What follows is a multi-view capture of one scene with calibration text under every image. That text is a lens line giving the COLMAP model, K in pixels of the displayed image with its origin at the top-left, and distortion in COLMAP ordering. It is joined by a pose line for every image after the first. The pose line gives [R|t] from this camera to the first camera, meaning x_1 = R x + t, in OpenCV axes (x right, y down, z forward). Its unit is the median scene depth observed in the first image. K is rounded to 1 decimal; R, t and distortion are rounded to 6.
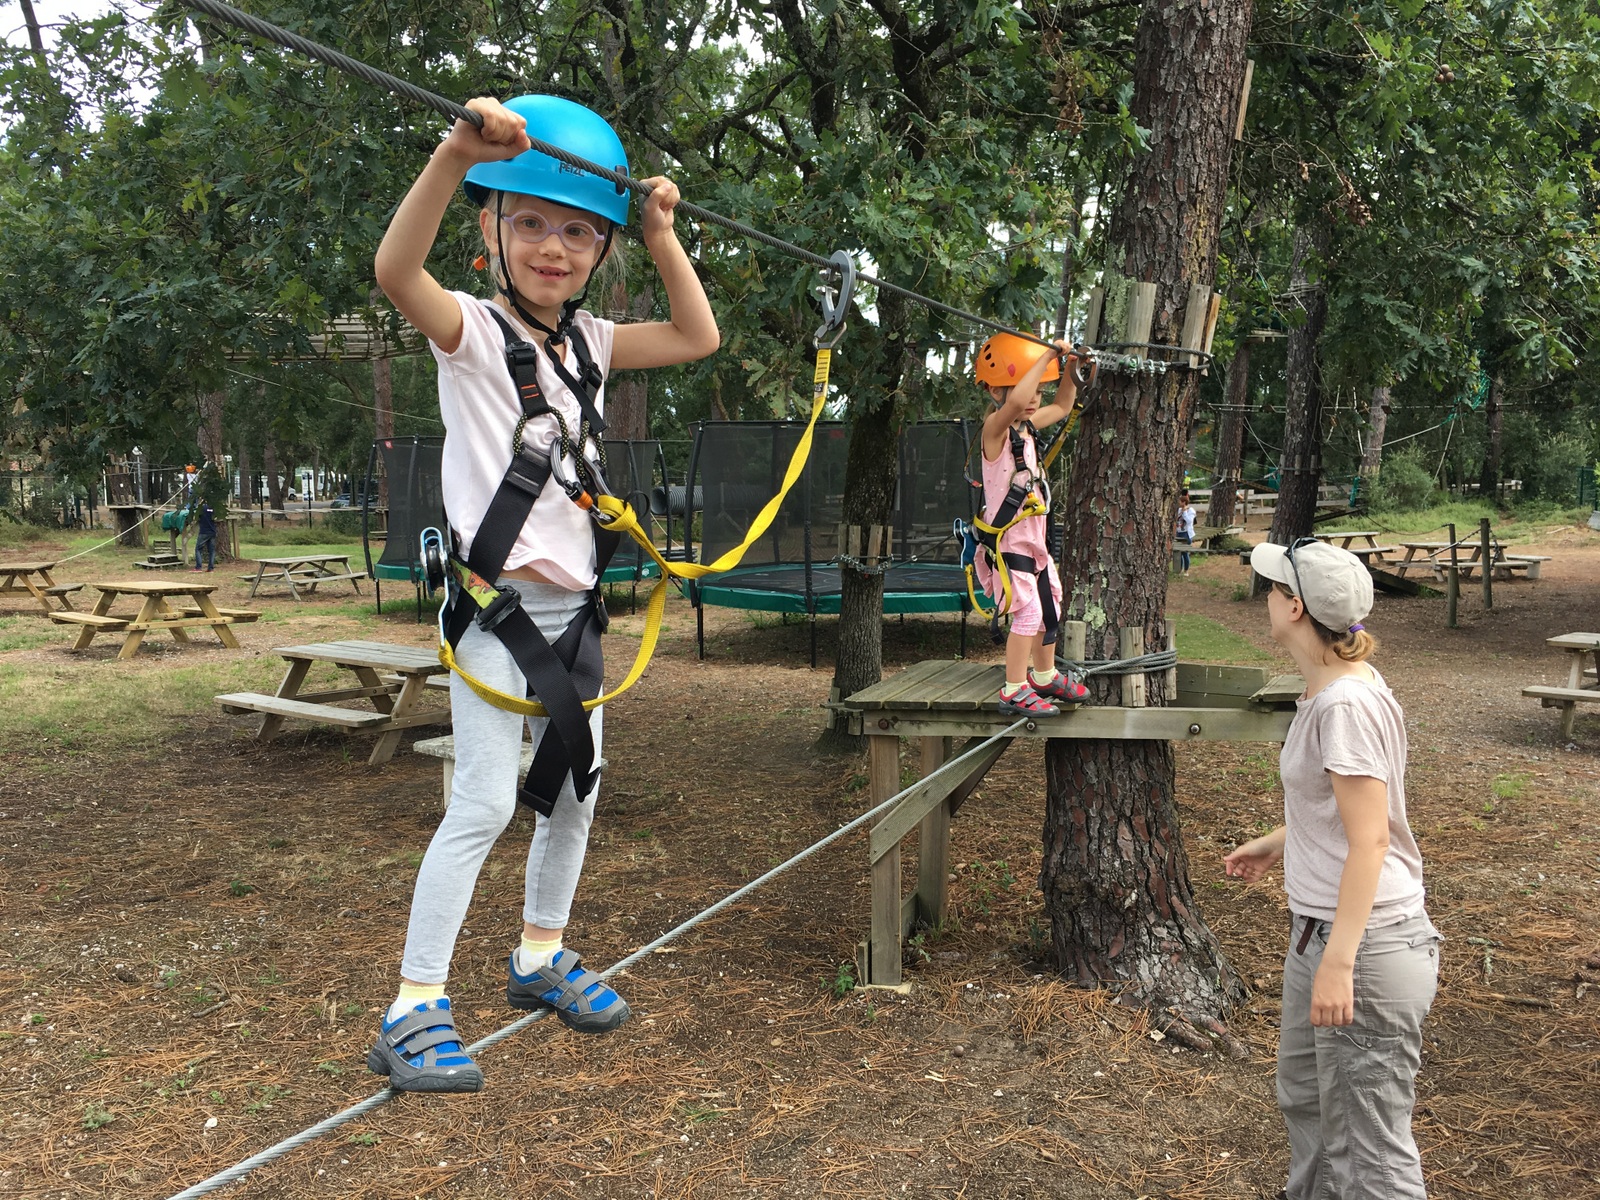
lens RADIAL K [[1434.4, 0, 803.9], [0, 1434.4, 588.7], [0, 0, 1]] dist [0.100392, -0.137881]
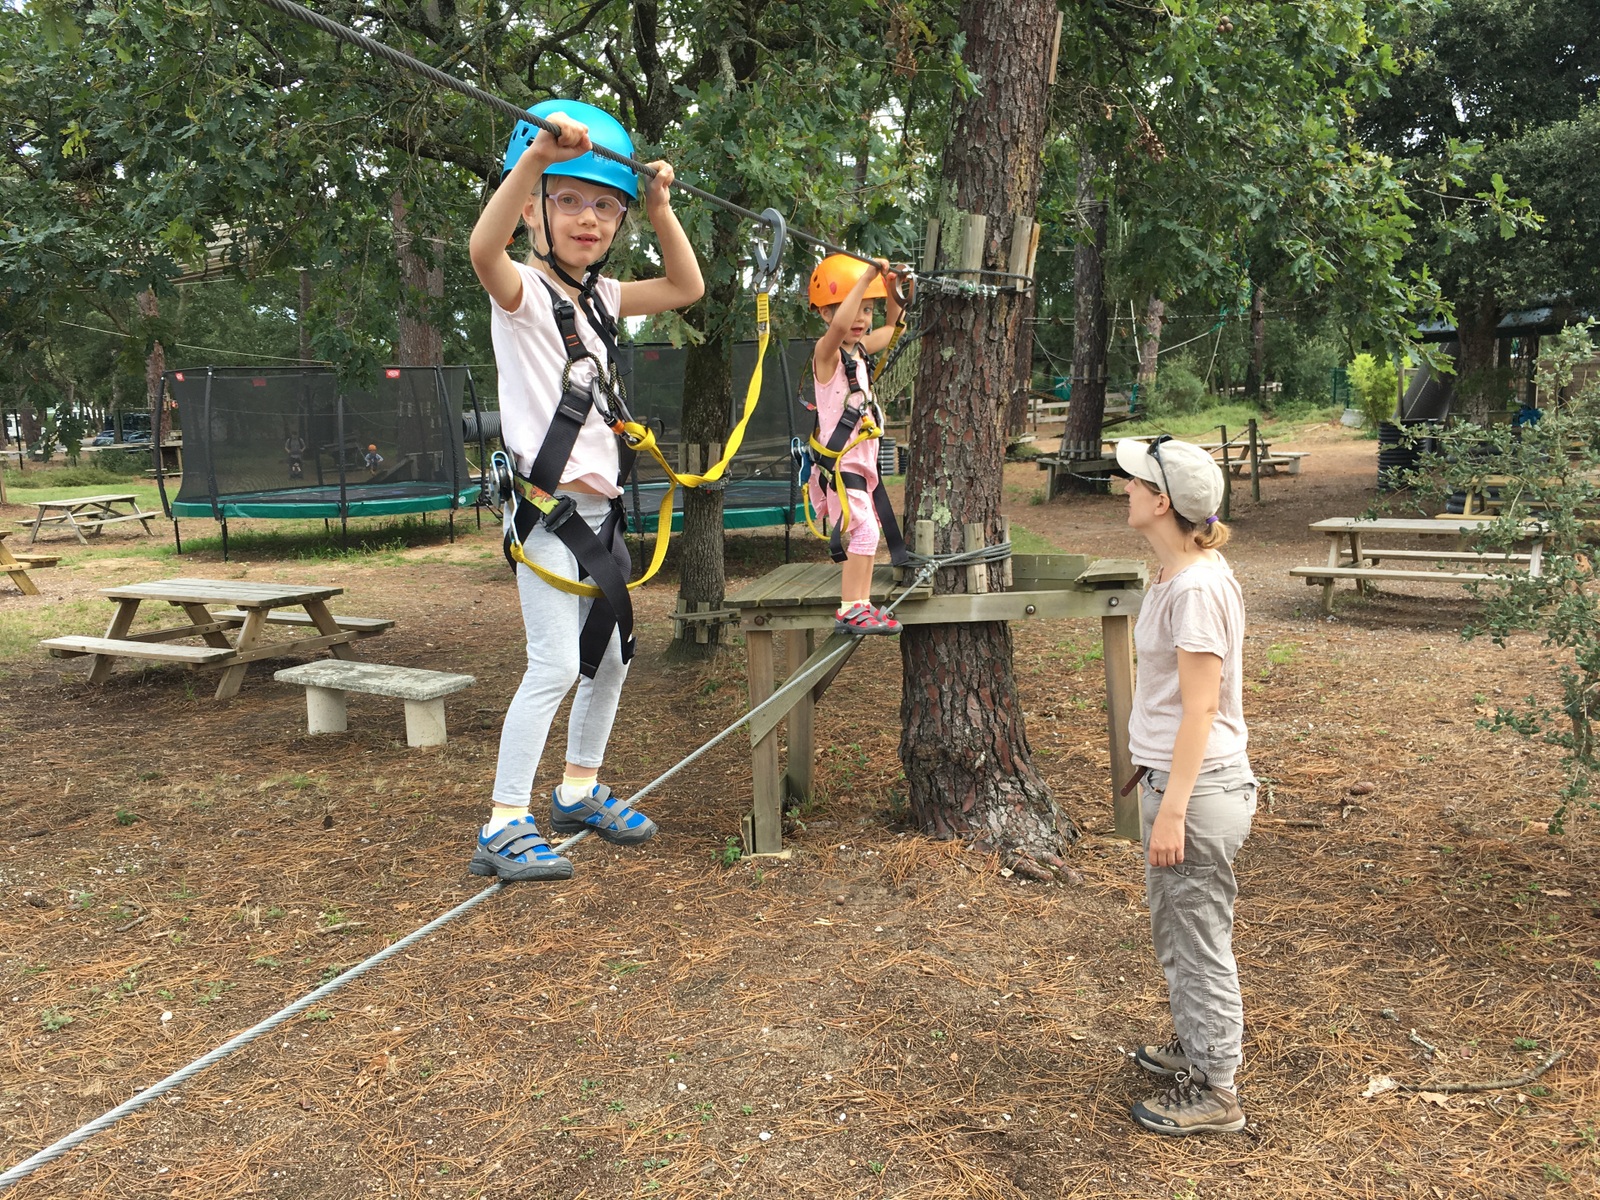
lens RADIAL K [[1418.3, 0, 821.5], [0, 1418.3, 602.0], [0, 0, 1]] dist [0.084211, -0.072129]
pose [[0.988519, -0.051559, 0.142027, -0.052845], [0.041989, 0.996693, 0.069575, 0.005342], [-0.145144, -0.062813, 0.987415, -0.089878]]
